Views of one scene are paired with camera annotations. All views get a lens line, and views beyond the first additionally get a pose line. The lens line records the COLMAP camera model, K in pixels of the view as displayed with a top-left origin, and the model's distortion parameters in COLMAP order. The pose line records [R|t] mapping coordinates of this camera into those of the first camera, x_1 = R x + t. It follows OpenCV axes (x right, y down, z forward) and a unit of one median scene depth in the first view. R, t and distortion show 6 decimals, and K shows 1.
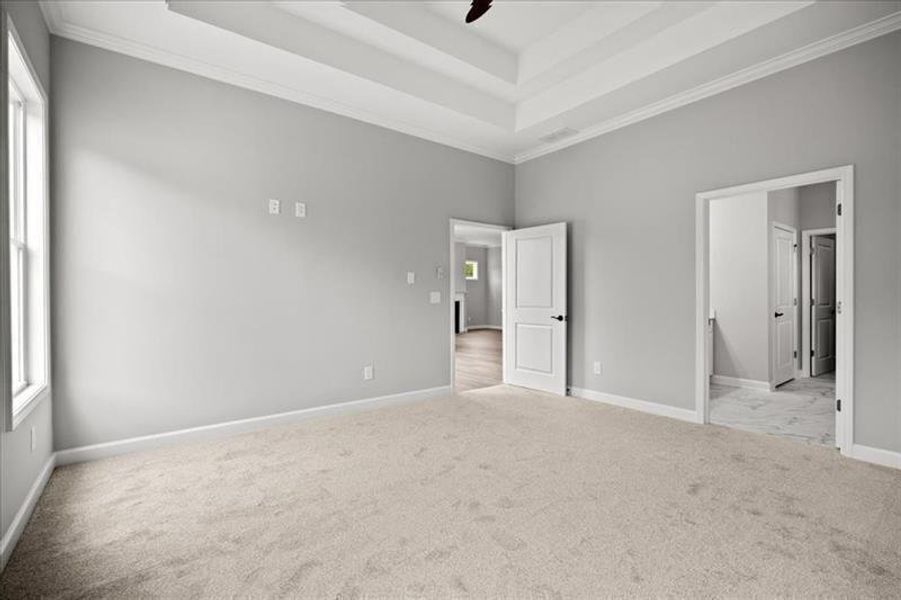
lens RADIAL K [[408.8, 0, 450.5], [0, 408.8, 300.0], [0, 0, 1]] dist [-0.001014, -0.000165]
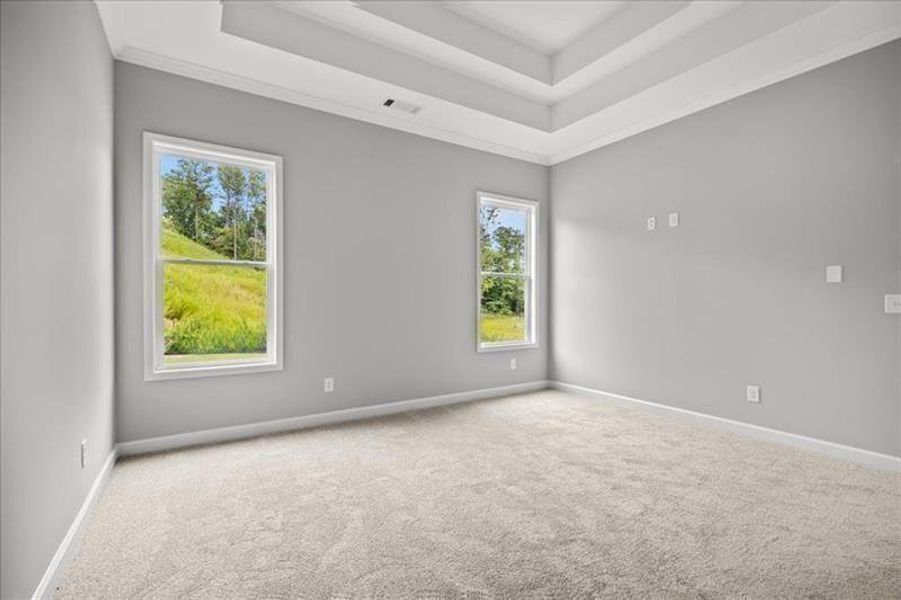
lens RADIAL K [[408.8, 0, 450.5], [0, 408.8, 300.0], [0, 0, 1]] dist [-0.001014, -0.000165]
pose [[-0.081025, 0.000967, -0.996712, 0.777223], [-0.005568, 0.999983, 0.001423, -0.009702], [0.996697, 0.005665, -0.081018, 0.527179]]
